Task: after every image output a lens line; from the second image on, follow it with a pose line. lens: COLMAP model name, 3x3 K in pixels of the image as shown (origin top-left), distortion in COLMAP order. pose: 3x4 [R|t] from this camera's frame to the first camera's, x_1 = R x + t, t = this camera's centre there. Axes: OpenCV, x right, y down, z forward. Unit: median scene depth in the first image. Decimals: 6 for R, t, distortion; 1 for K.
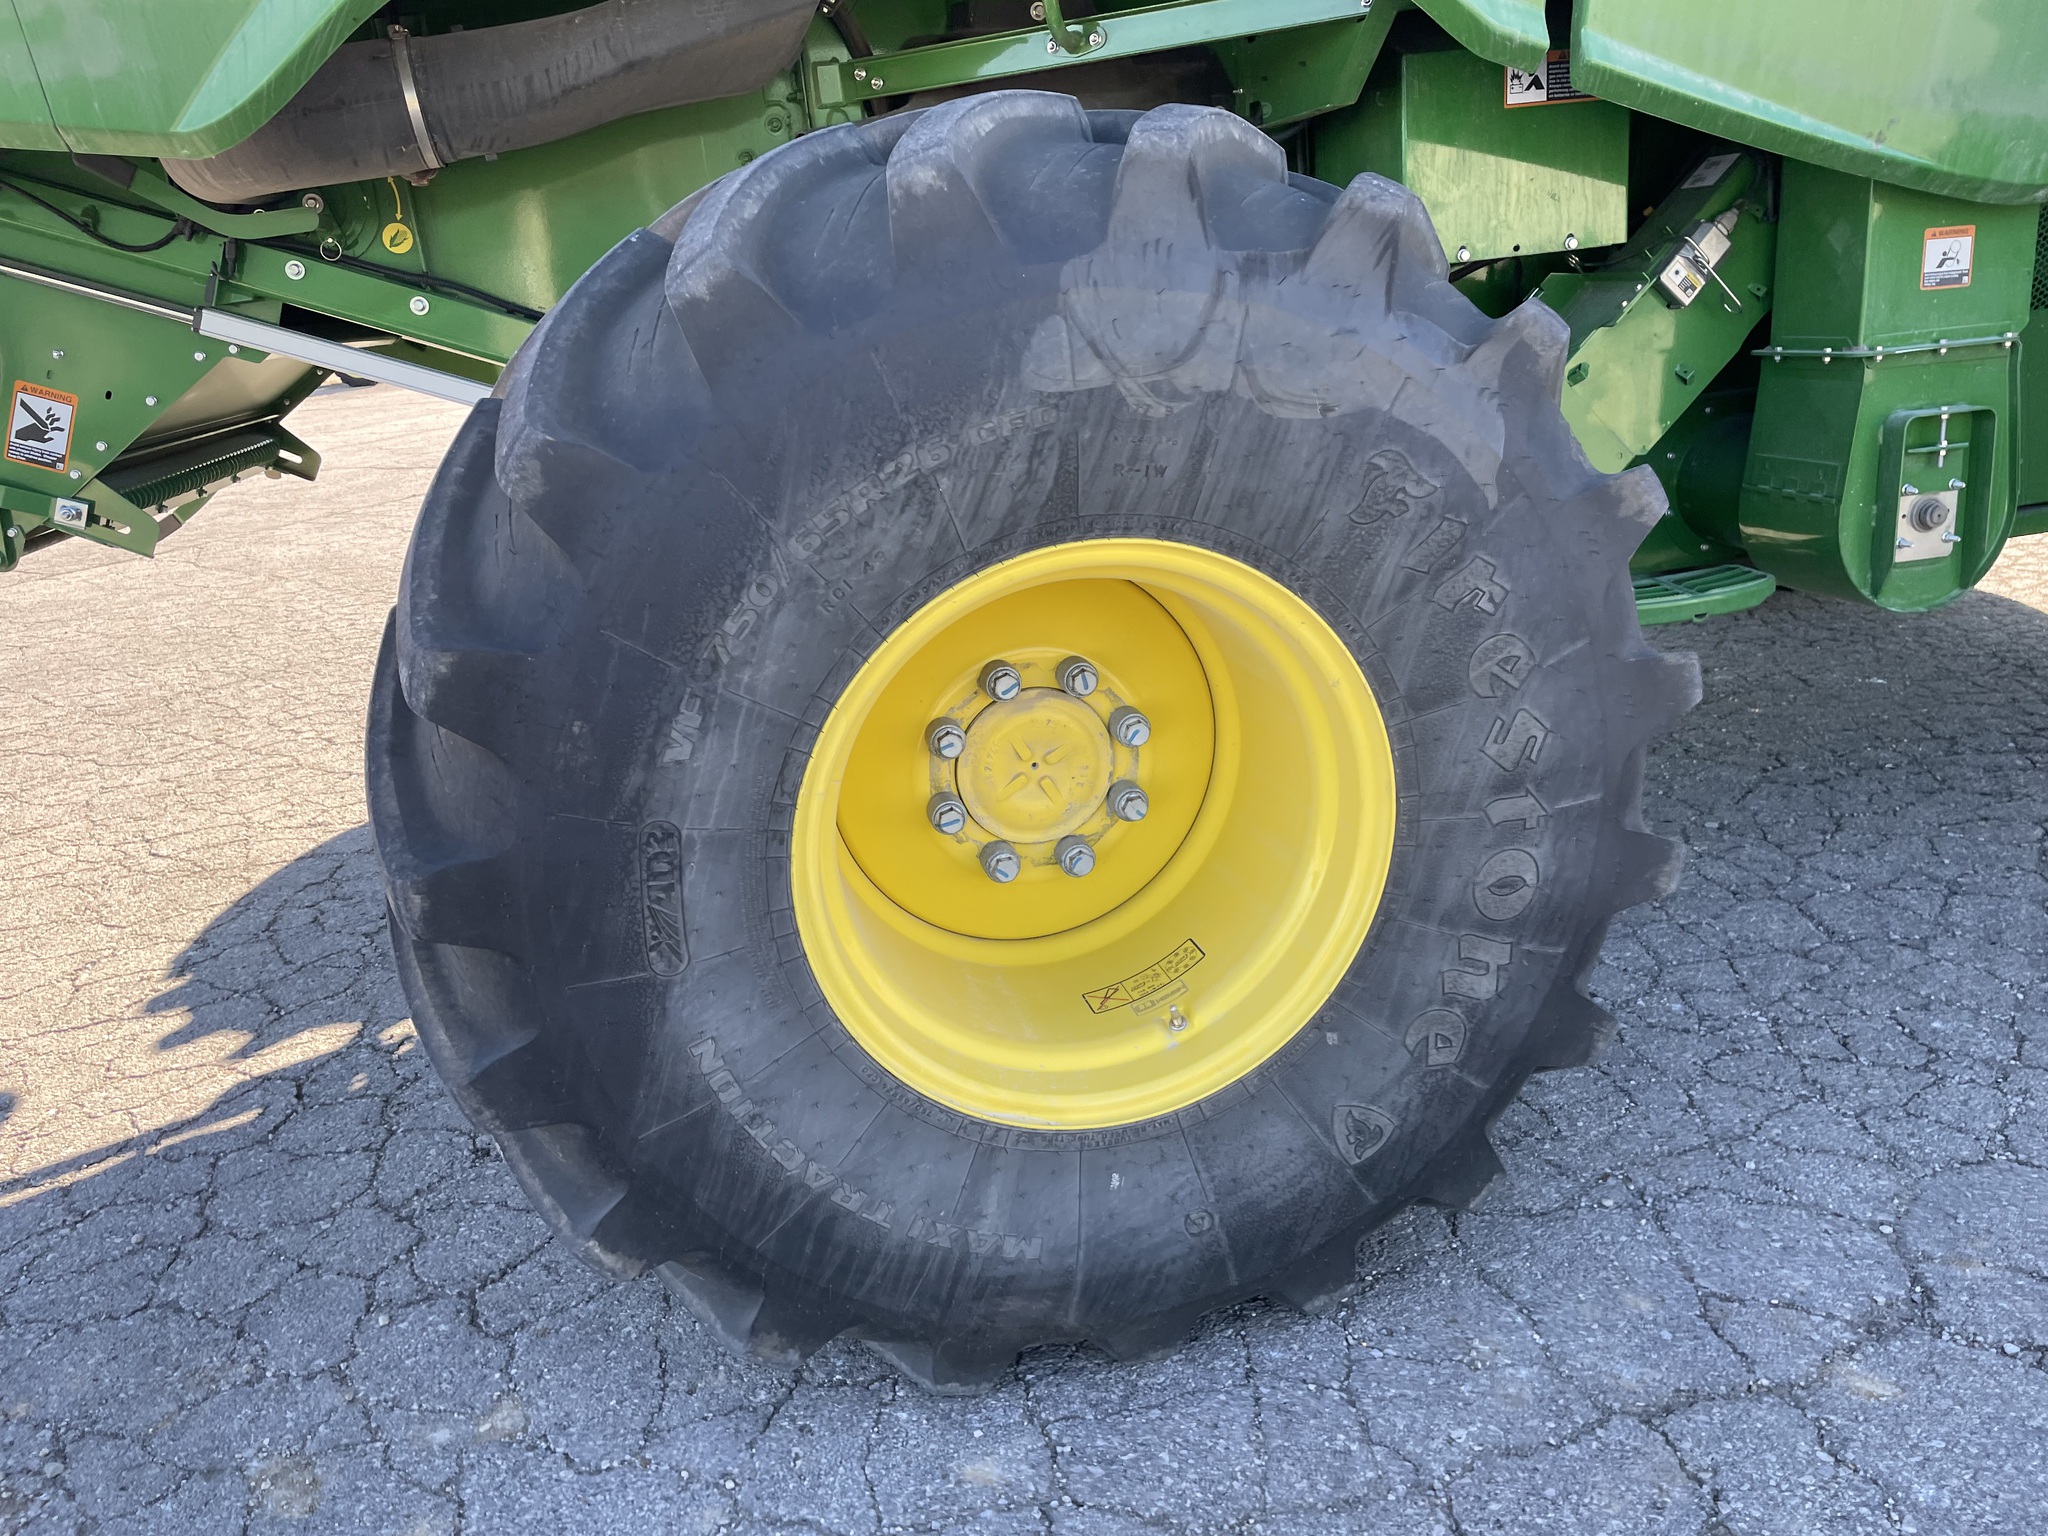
lens RADIAL K [[1569.0, 0, 1026.6], [0, 1569.0, 757.9], [0, 0, 1]] dist [0.096660, -0.131732]
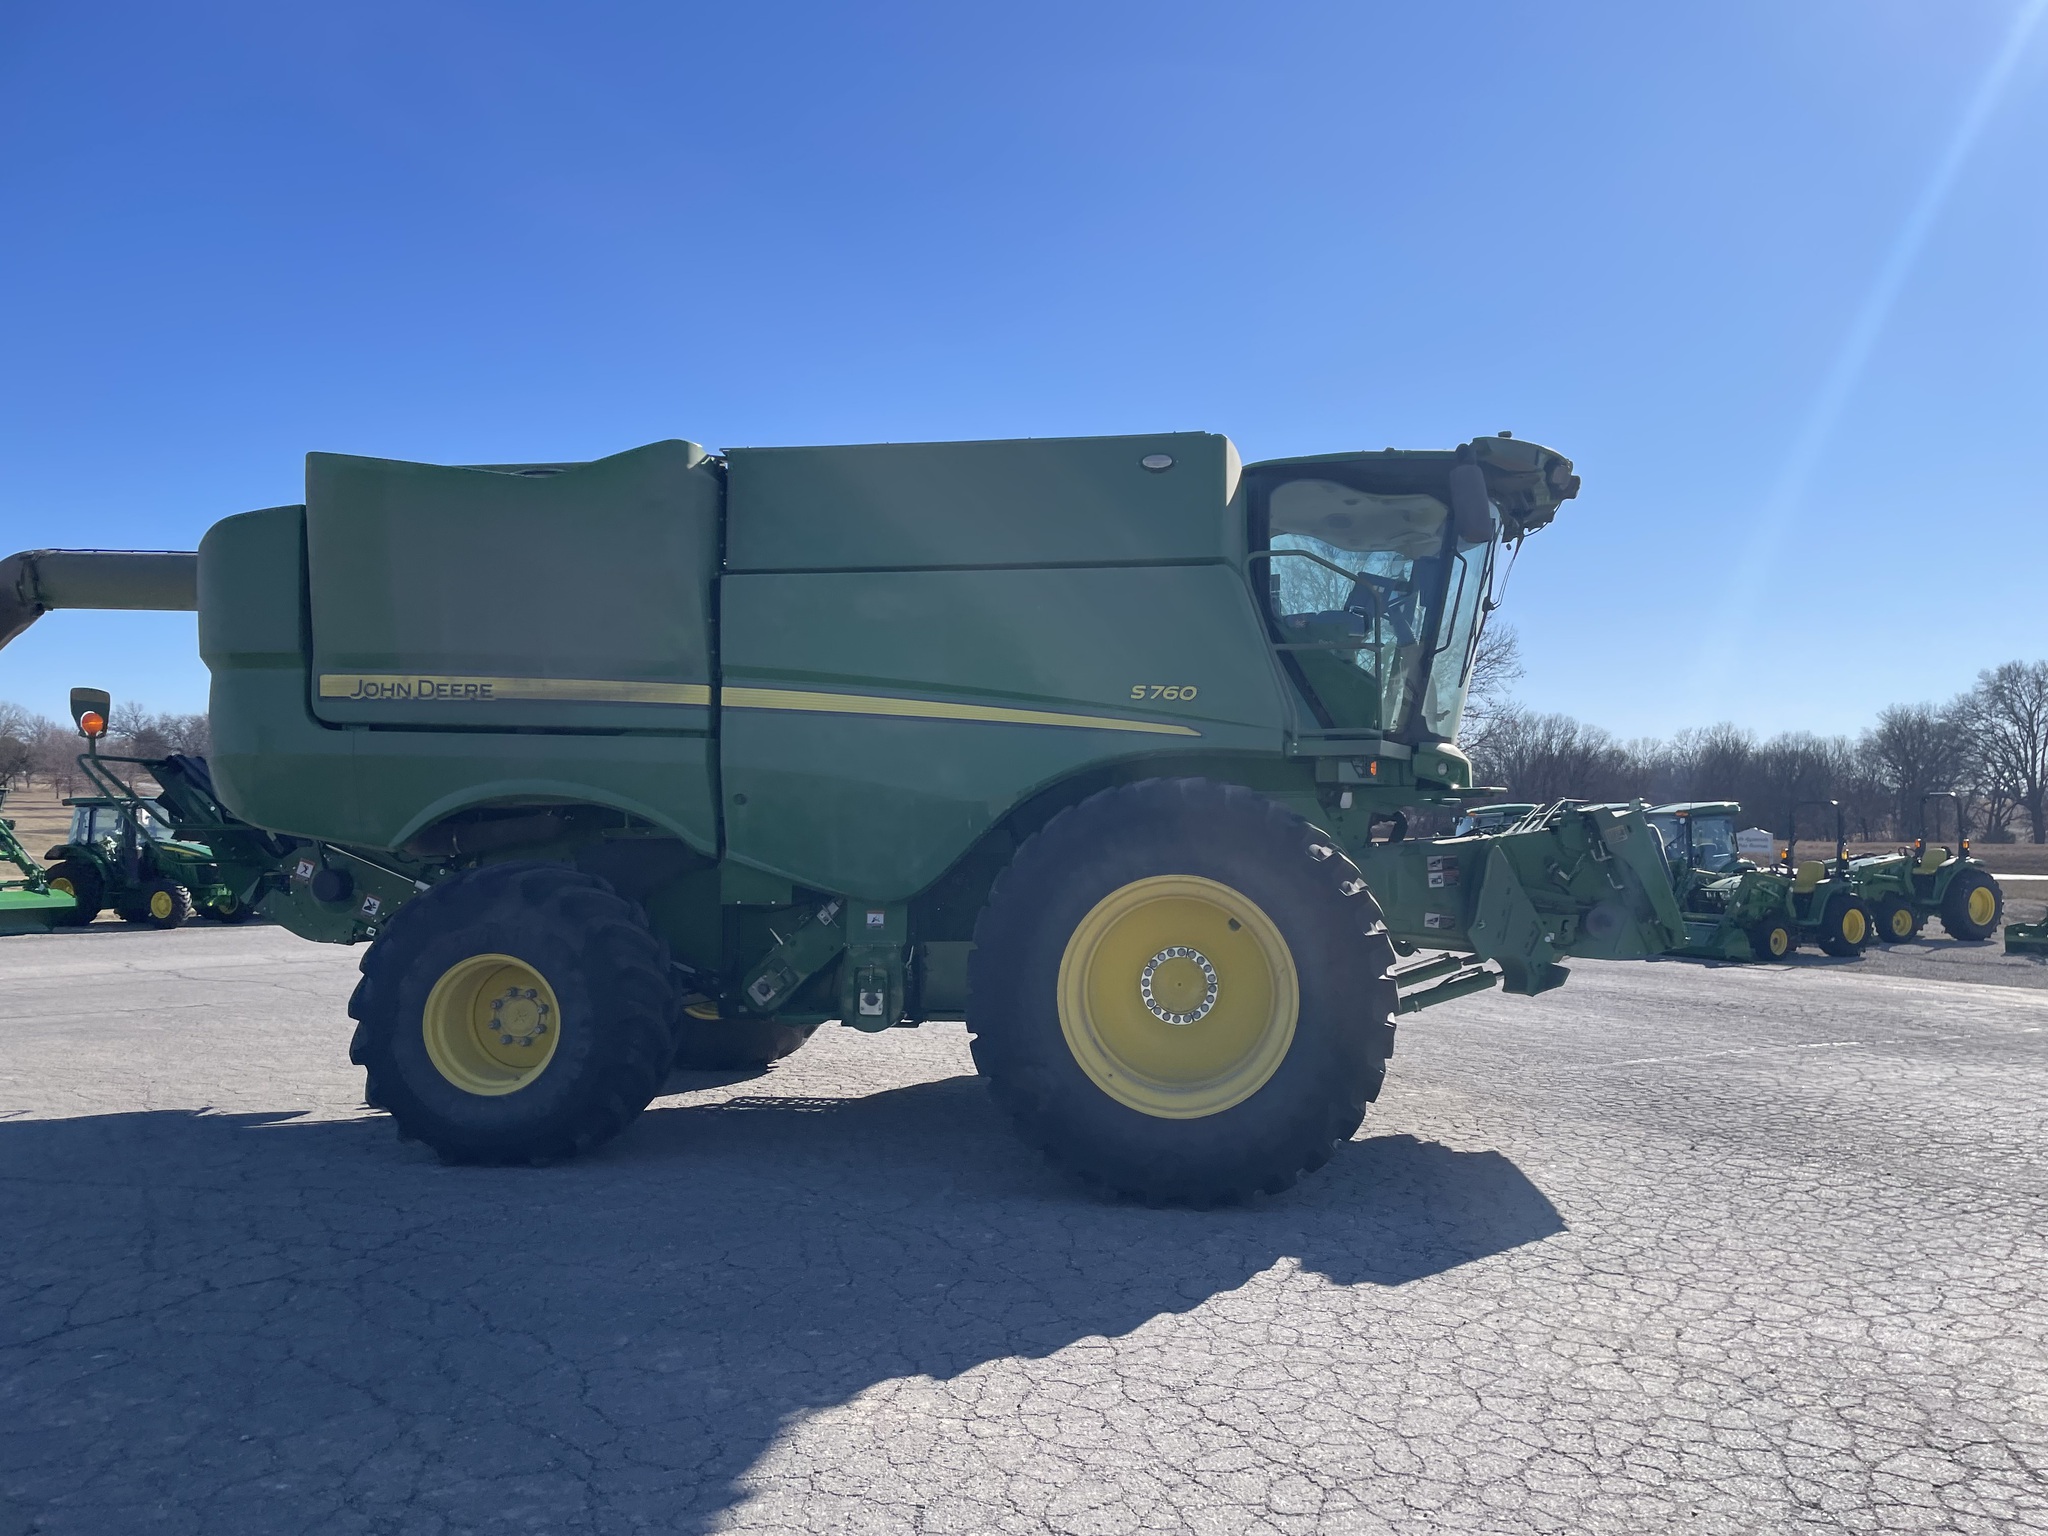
lens RADIAL K [[1561.3, 0, 1015.8], [0, 1561.3, 772.1], [0, 0, 1]] dist [0.098657, -0.130205]
pose [[0.936210, 0.078607, -0.342538, 2.417024], [-0.185360, 0.938520, -0.291242, 0.345035], [0.298585, 0.336156, 0.893222, -2.312368]]
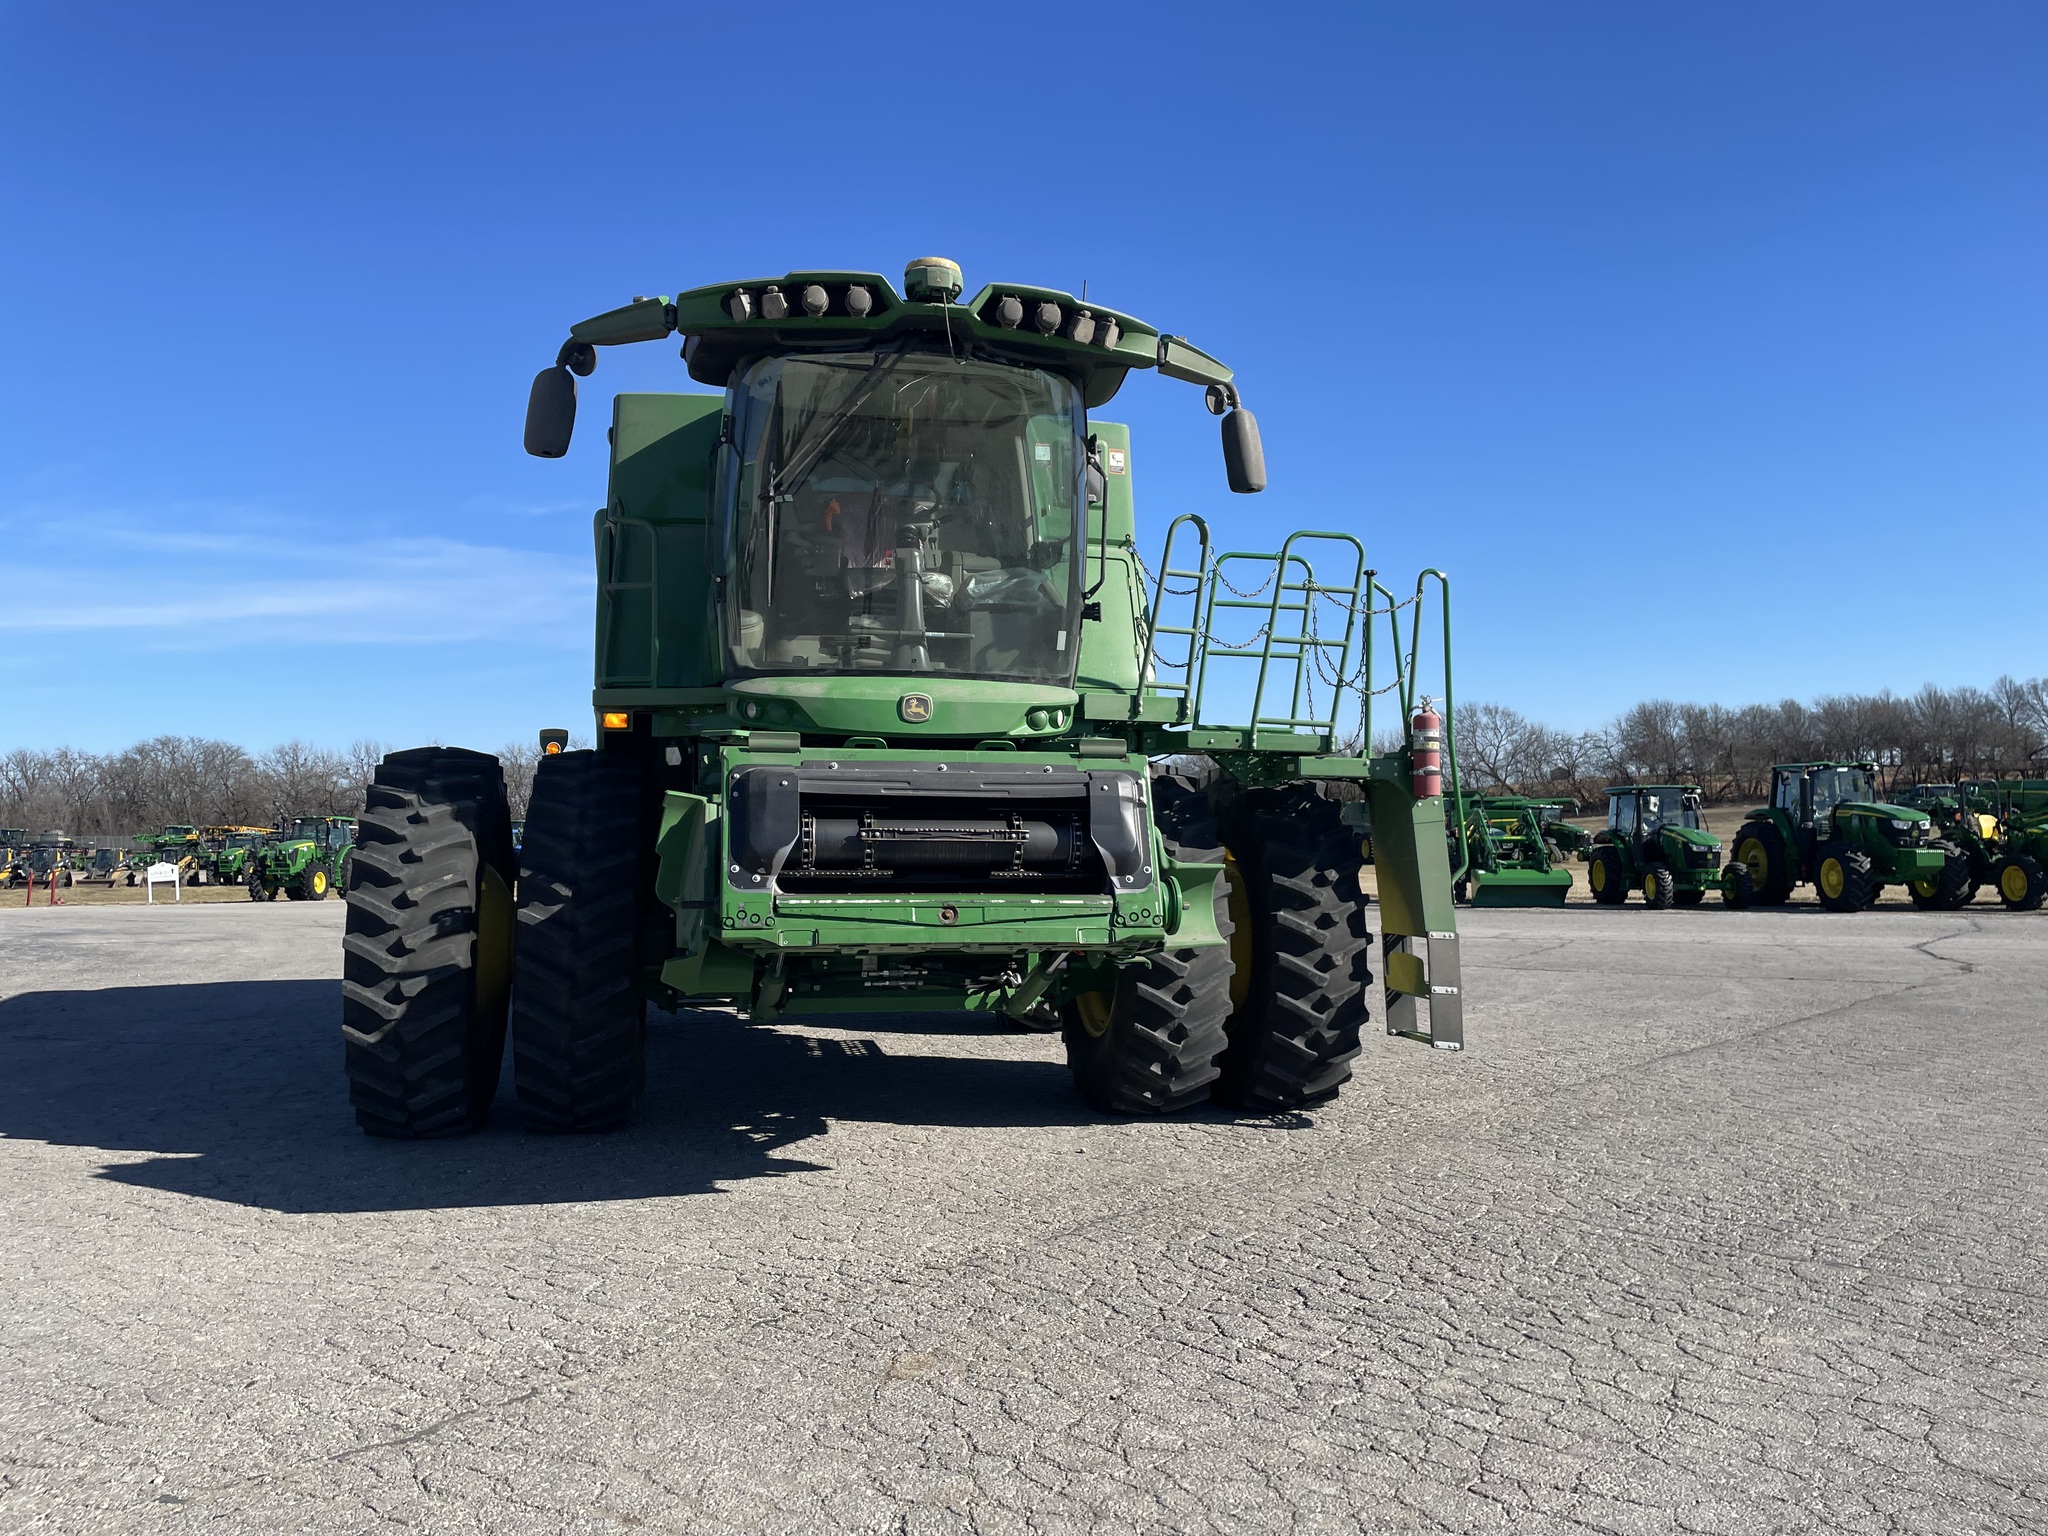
lens RADIAL K [[1558.9, 0, 1004.1], [0, 1558.9, 735.0], [0, 0, 1]] dist [0.085626, -0.101287]
pose [[-0.033692, 0.027157, -0.999063, 5.341212], [-0.292065, 0.955727, 0.035829, -1.287493], [0.955805, 0.292998, -0.024269, 2.285906]]
